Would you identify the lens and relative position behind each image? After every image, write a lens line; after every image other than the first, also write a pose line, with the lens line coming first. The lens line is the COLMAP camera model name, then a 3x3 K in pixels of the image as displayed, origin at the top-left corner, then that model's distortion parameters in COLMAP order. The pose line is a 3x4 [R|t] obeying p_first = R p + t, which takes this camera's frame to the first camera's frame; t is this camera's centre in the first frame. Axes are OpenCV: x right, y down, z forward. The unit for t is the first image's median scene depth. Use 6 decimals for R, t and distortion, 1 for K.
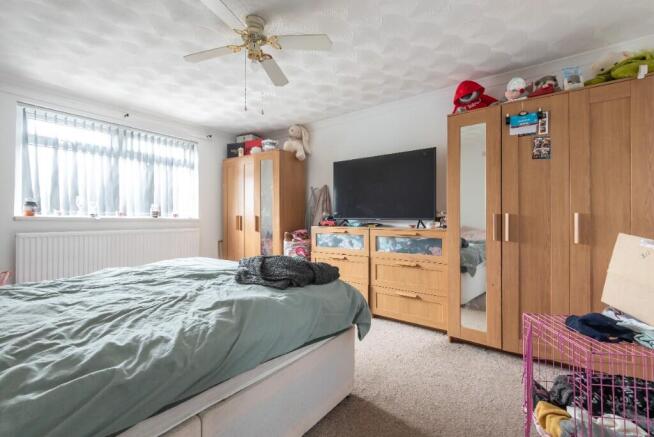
lens RADIAL K [[297.7, 0, 323.9], [0, 297.7, 219.8], [0, 0, 1]] dist [0.010478, -0.001684]
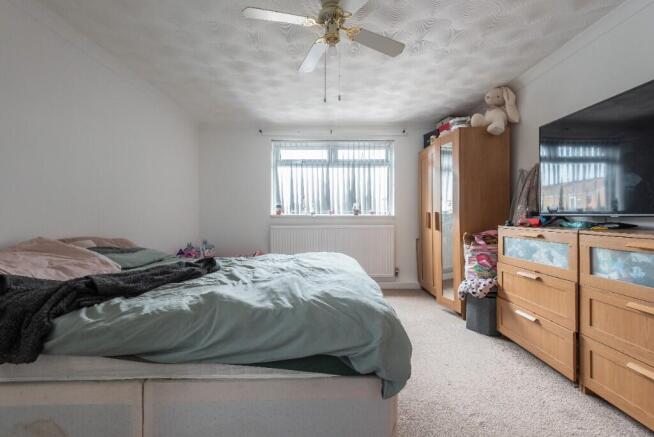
lens RADIAL K [[297.7, 0, 324.0], [0, 297.7, 217.1], [0, 0, 1]] dist [0.010478, -0.001684]
pose [[0.596270, -0.001373, -0.802783, 0.292970], [0.003163, 0.999995, 0.000639, -0.001147], [0.802778, -0.002920, 0.596271, 0.256412]]
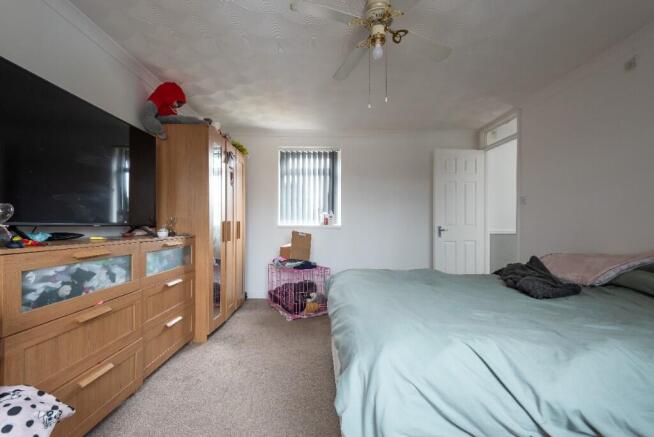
lens RADIAL K [[297.7, 0, 327.6], [0, 297.7, 220.6], [0, 0, 1]] dist [0.010478, -0.001684]
pose [[-0.585464, 0.004394, 0.810687, -0.504676], [0.000975, 0.999988, -0.004716, -0.008865], [-0.810698, -0.001970, -0.585461, 0.954781]]
